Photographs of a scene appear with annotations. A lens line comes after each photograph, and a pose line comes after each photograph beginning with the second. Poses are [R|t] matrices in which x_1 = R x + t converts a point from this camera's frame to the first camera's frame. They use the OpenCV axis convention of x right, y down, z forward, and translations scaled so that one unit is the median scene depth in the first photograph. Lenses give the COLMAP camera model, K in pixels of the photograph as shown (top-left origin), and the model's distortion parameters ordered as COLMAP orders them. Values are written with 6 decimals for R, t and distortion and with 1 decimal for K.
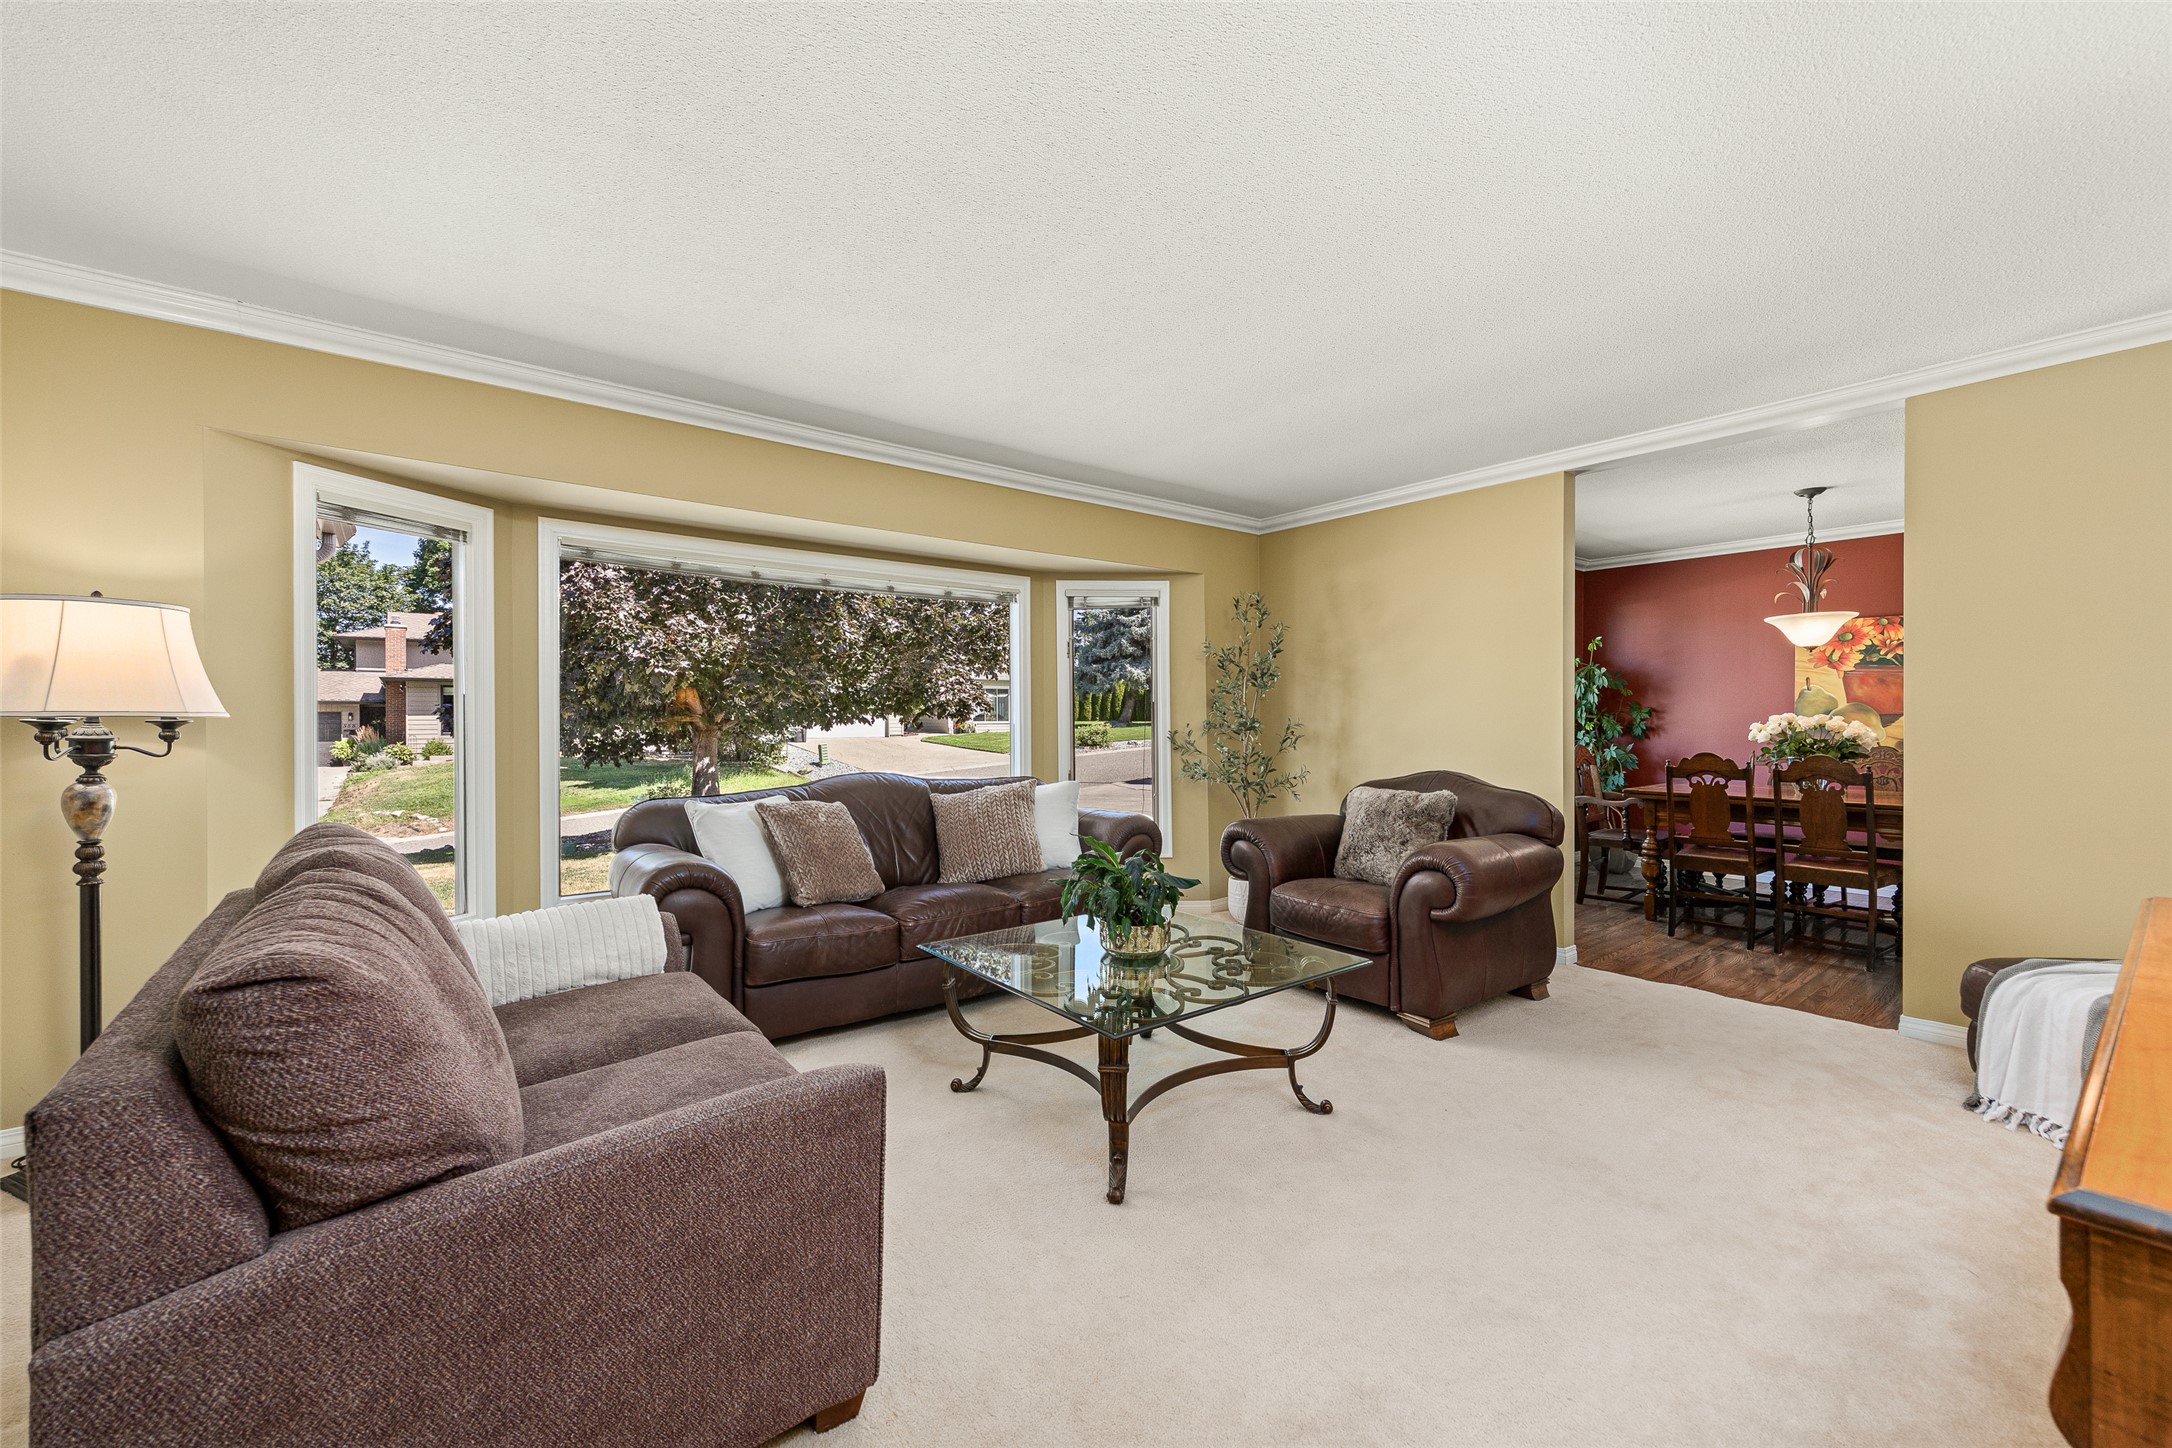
lens RADIAL K [[875.8, 0, 1086.0], [0, 875.8, 724.0], [0, 0, 1]] dist [-0.001115, 0.000040]
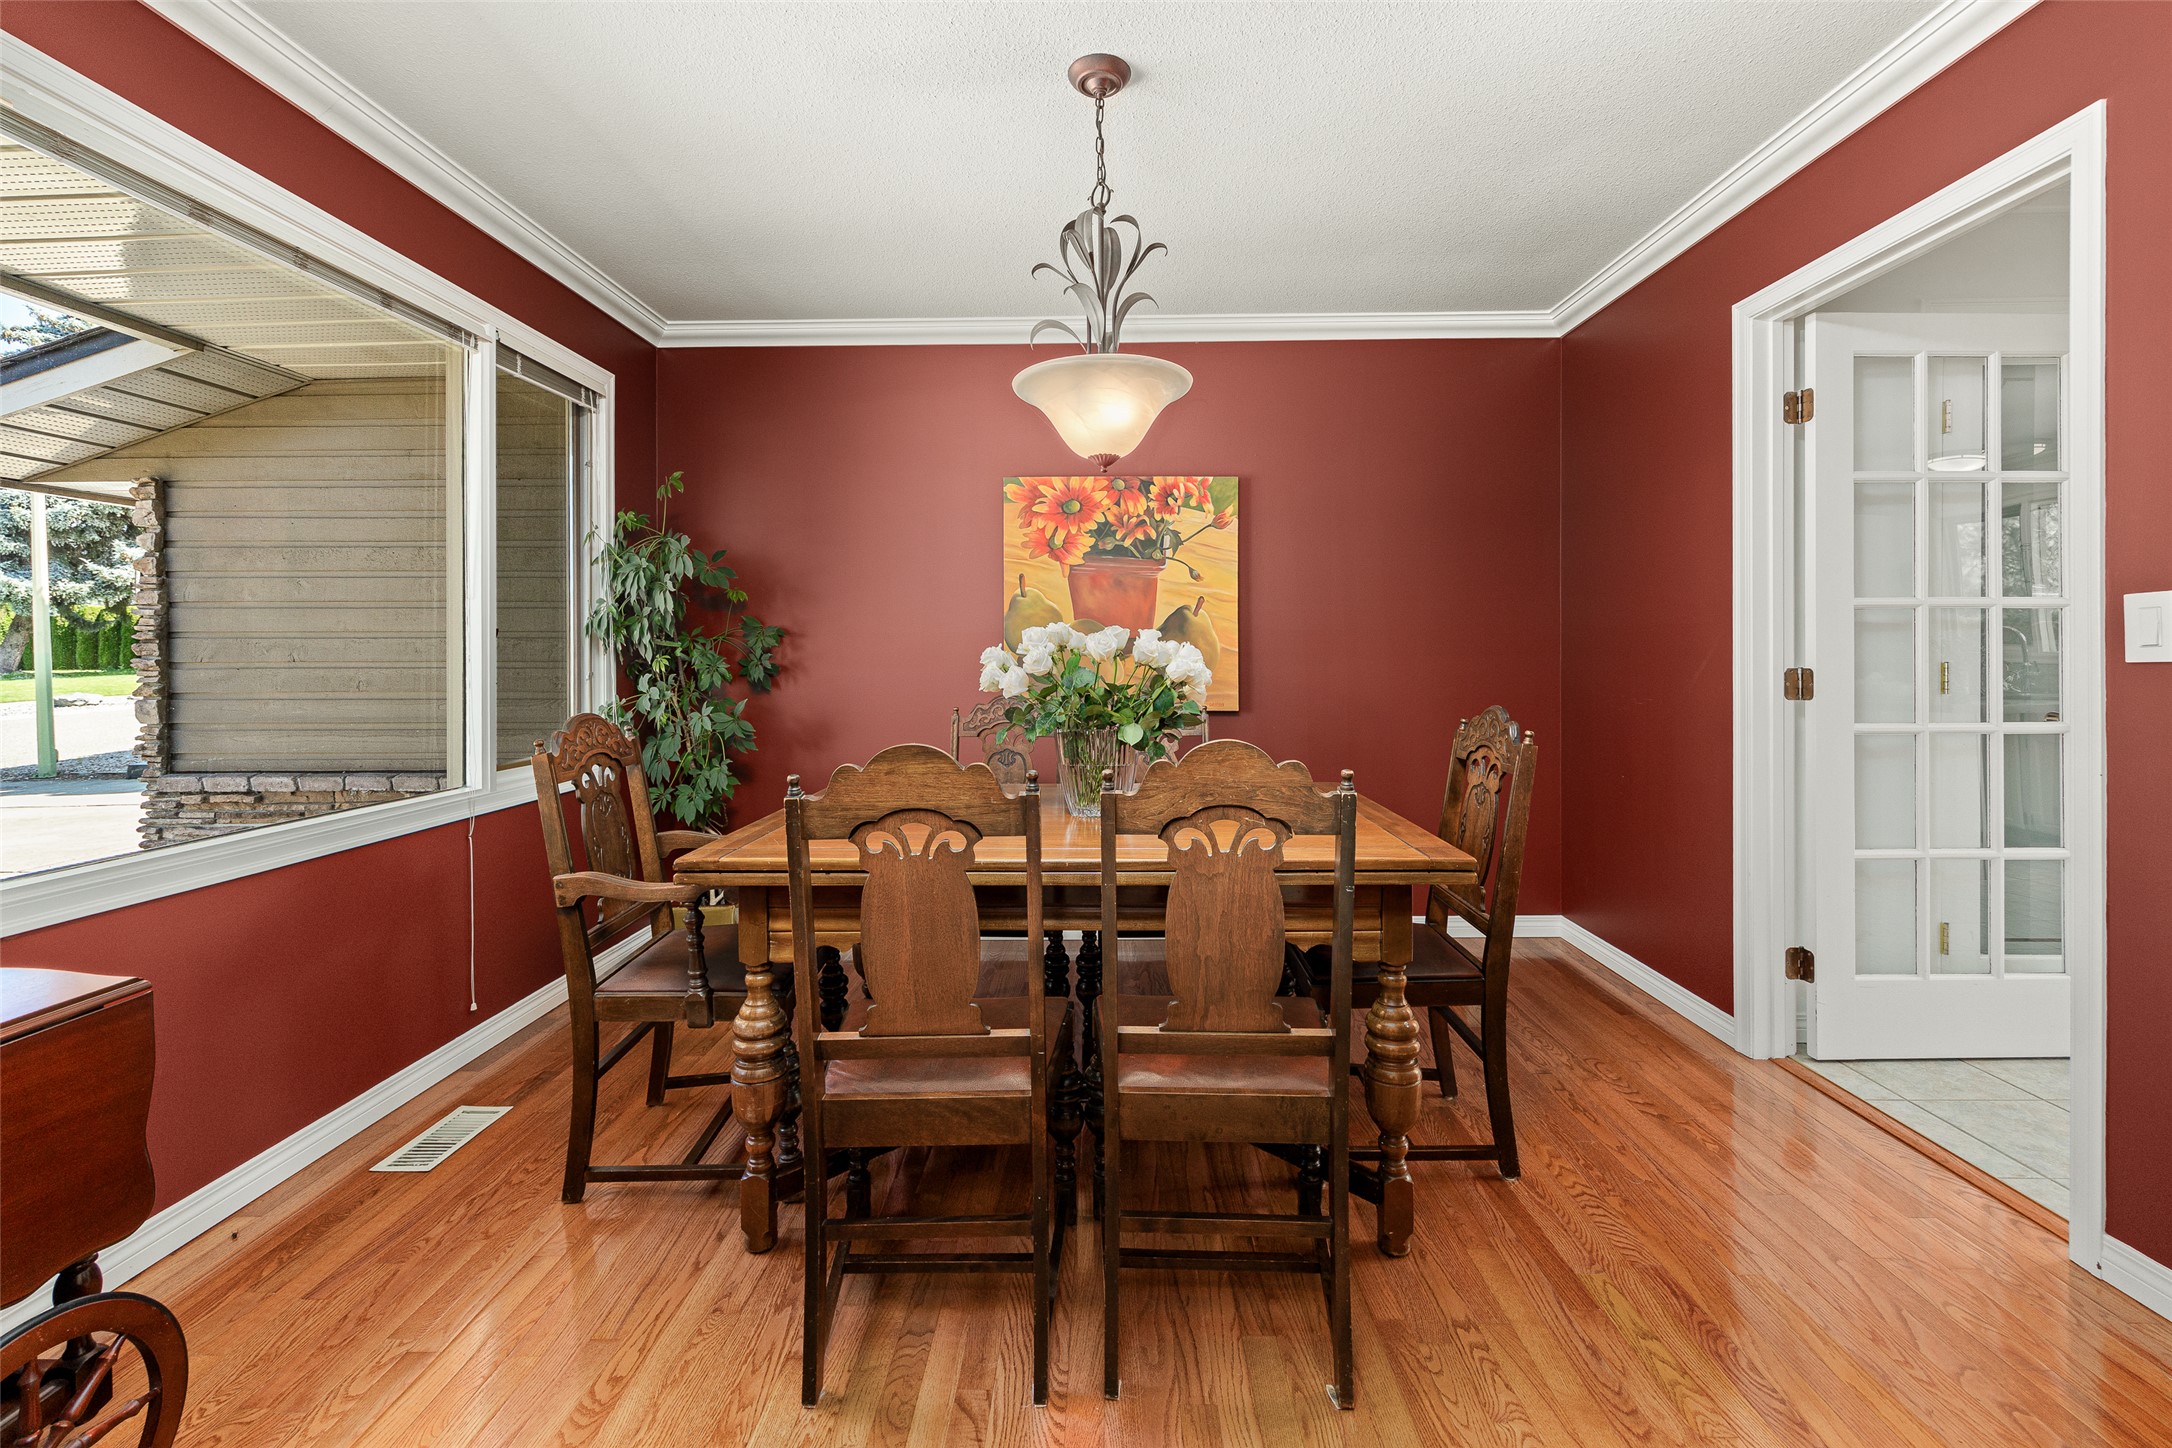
lens RADIAL K [[911.2, 0, 1094.9], [0, 911.2, 673.2], [0, 0, 1]] dist [0.002126, 0.000279]
pose [[0.632835, -0.015351, 0.774134, 0.394989], [0.012257, 0.999877, 0.009808, 0.006310], [-0.774189, 0.003282, 0.632945, 0.589457]]
